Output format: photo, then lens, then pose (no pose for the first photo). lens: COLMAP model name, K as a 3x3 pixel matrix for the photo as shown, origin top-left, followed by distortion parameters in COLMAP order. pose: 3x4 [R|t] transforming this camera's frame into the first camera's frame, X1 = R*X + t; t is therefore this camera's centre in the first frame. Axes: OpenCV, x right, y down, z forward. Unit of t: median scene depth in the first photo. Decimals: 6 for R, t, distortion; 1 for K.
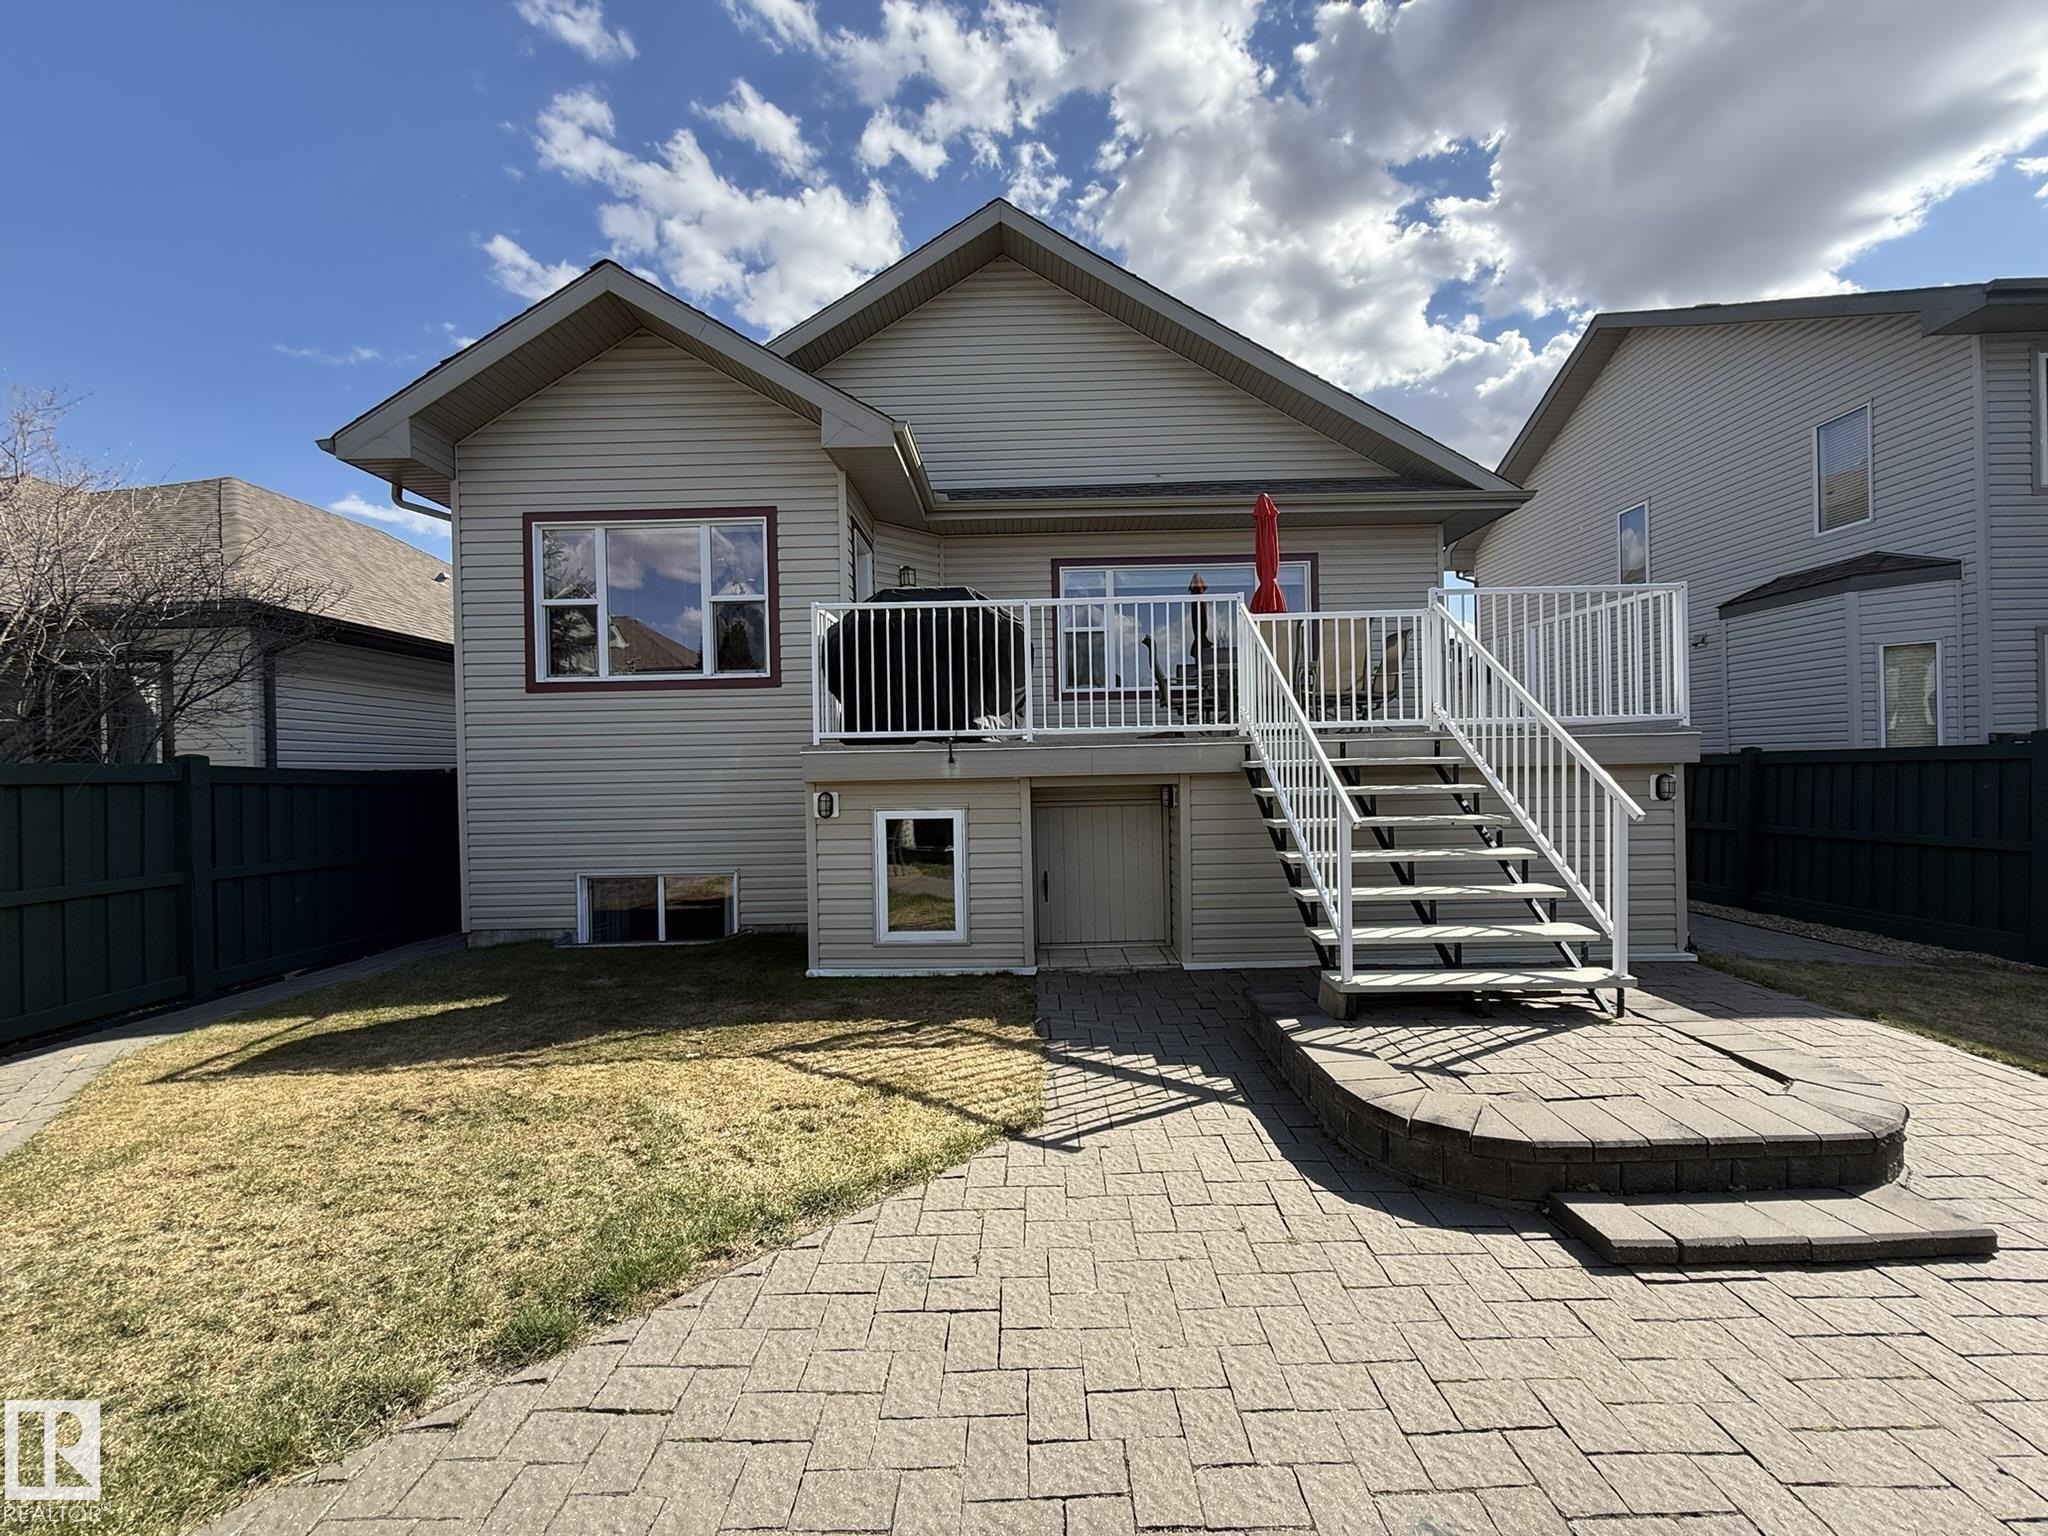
lens RADIAL K [[848.8, 0, 1016.4], [0, 848.8, 770.2], [0, 0, 1]] dist [0.026499, -0.000564]
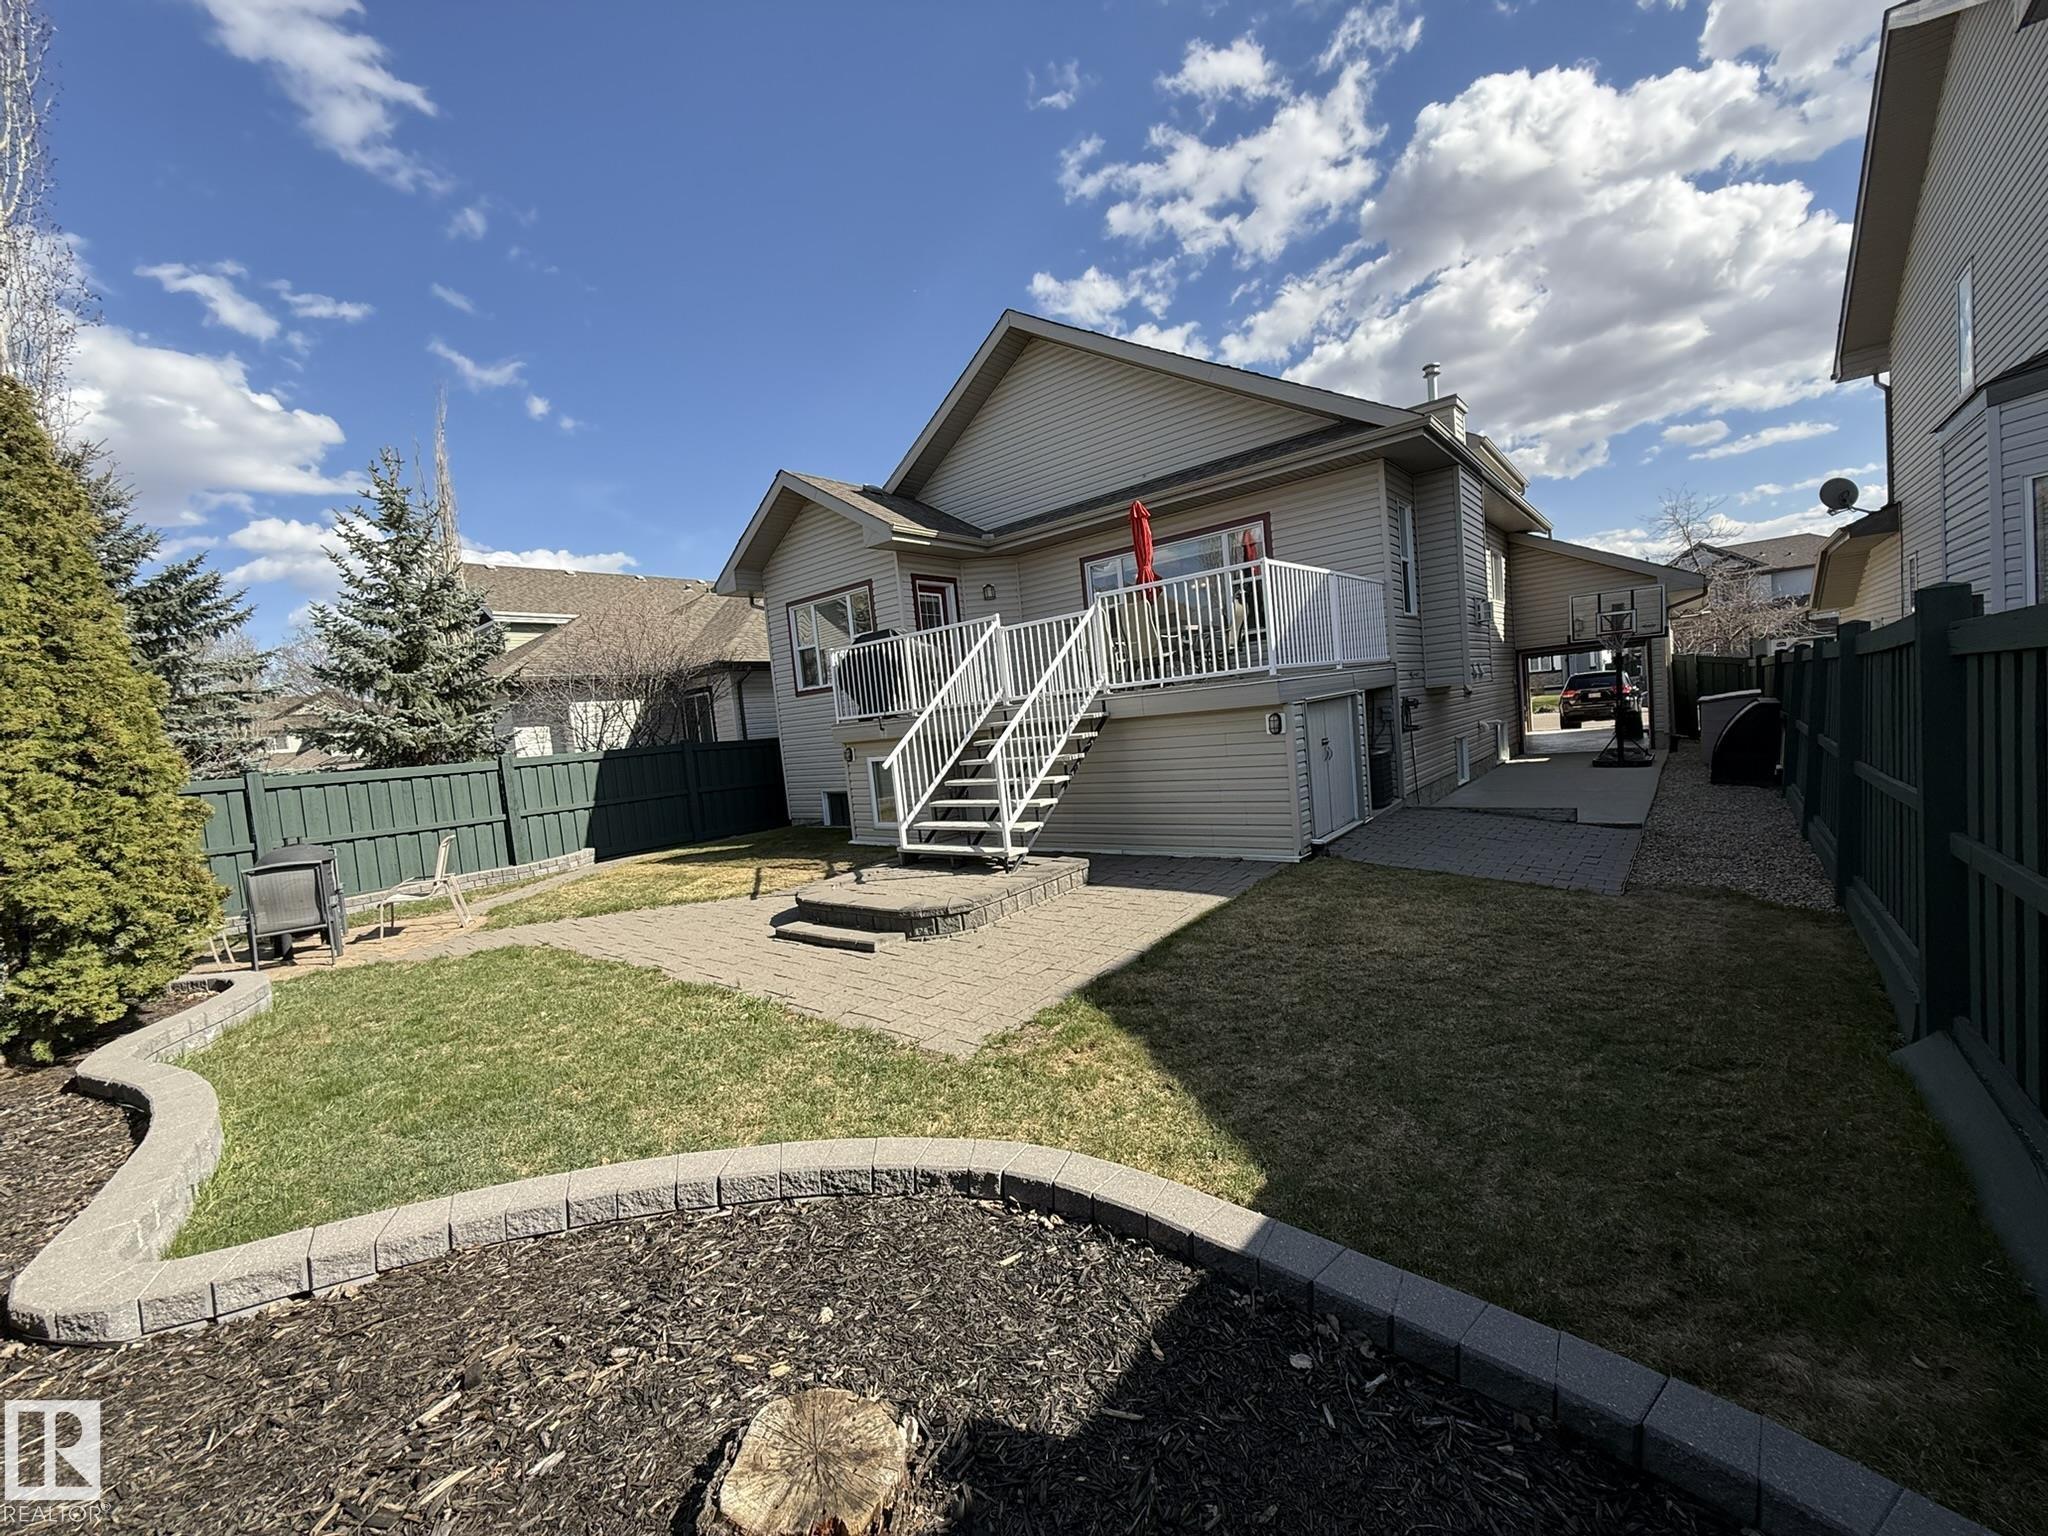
lens RADIAL K [[816.9, 0, 1032.1], [0, 816.9, 780.9], [0, 0, 1]] dist [0.008384, 0.000029]
pose [[0.779697, -0.003633, -0.626147, 1.109301], [0.075327, 0.993265, 0.088038, -0.027101], [0.621610, -0.115809, 0.774719, -0.135728]]
